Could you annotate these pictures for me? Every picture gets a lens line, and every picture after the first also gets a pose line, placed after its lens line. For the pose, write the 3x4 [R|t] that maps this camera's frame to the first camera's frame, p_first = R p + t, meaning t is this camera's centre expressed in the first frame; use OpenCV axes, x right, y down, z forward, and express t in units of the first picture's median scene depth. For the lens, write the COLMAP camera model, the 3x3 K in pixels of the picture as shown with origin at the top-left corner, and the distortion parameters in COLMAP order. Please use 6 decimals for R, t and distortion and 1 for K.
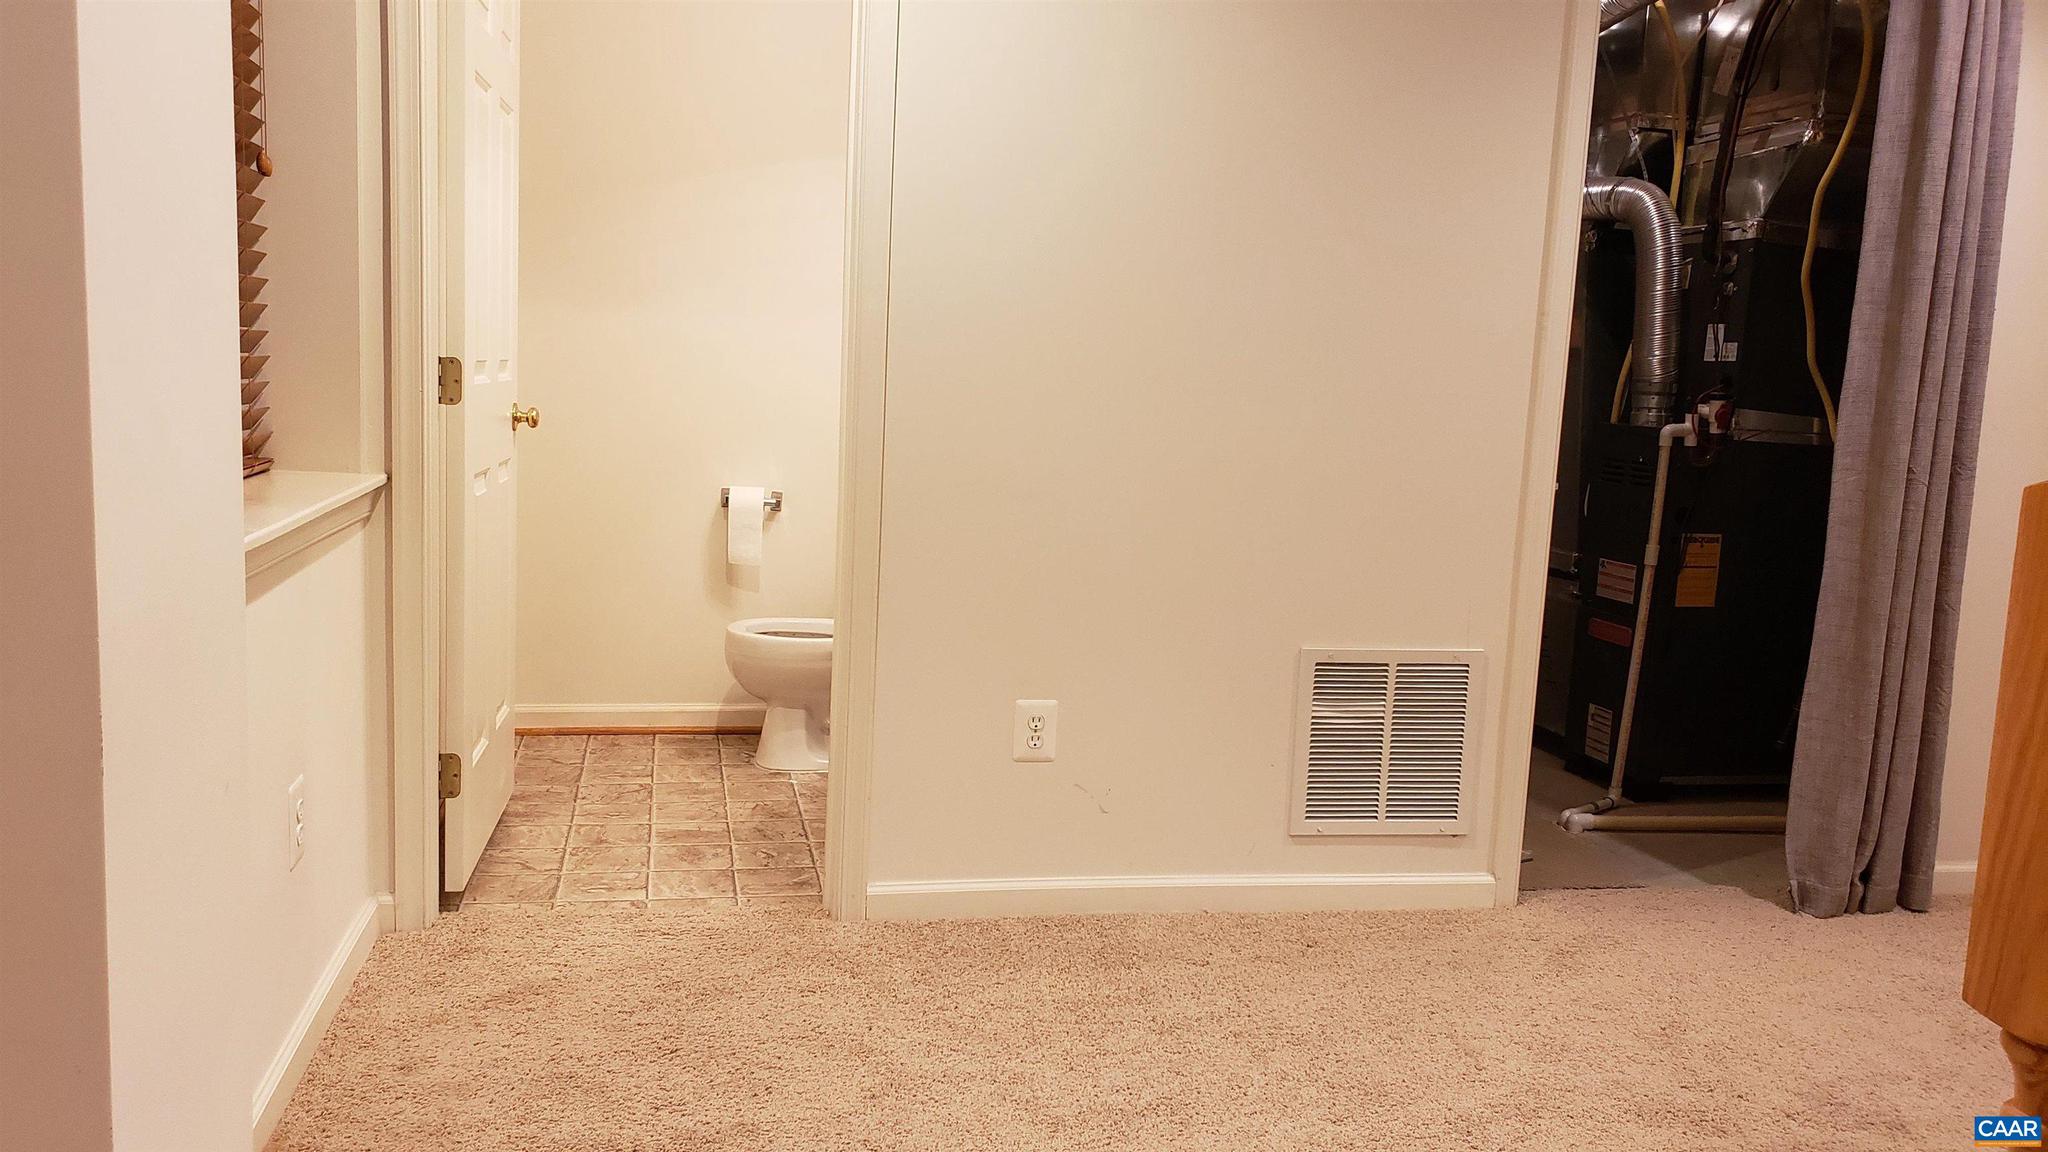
lens RADIAL K [[1573.7, 0, 1022.9], [0, 1573.7, 580.9], [0, 0, 1]] dist [0.124838, -0.268636]
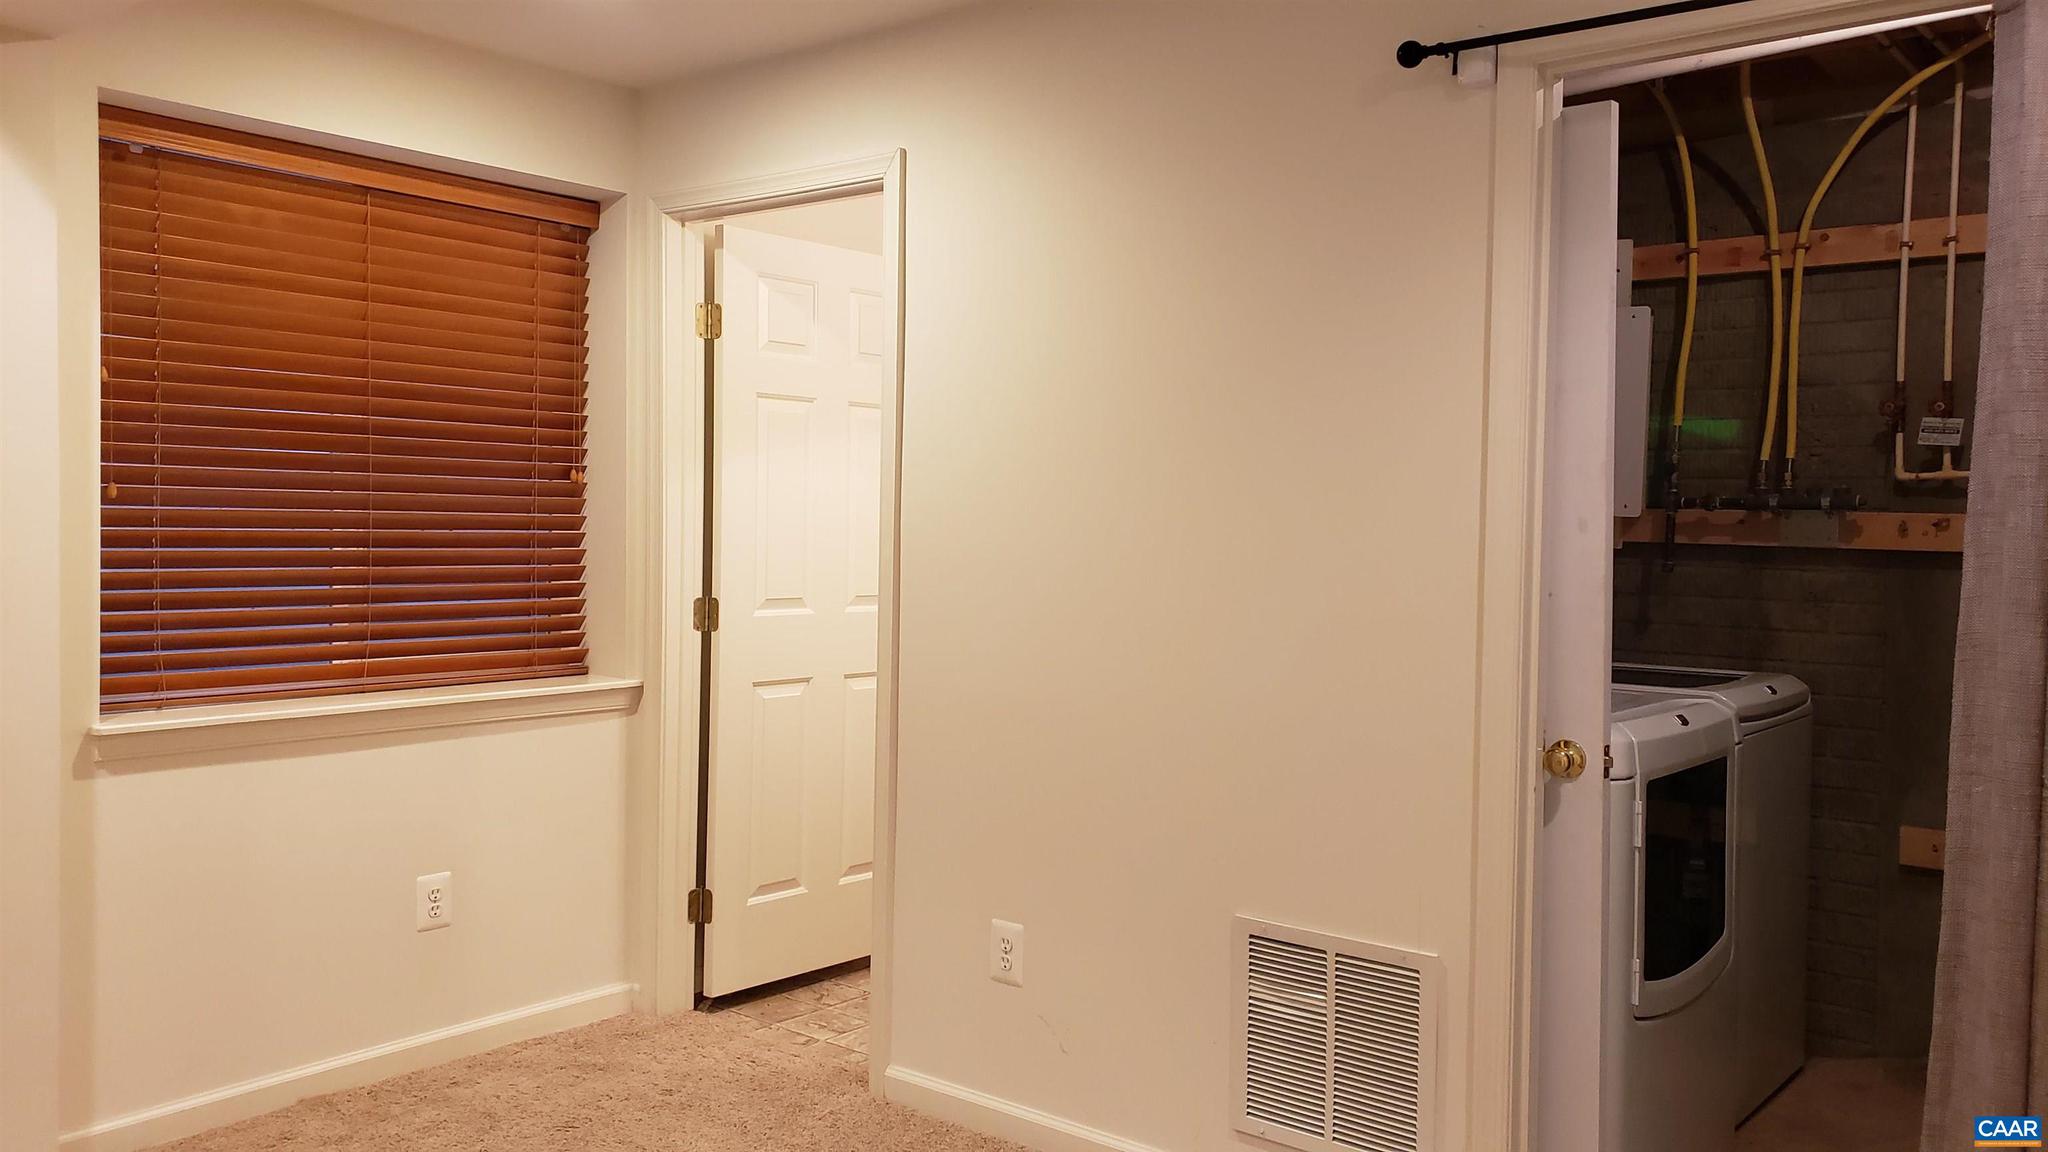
lens RADIAL K [[1573.7, 0, 1022.9], [0, 1573.7, 580.9], [0, 0, 1]] dist [0.124838, -0.268636]
pose [[0.626153, -0.007716, -0.779662, 0.796989], [-0.091607, 0.992297, -0.083391, -0.058842], [0.774300, 0.123638, 0.620623, 0.322498]]
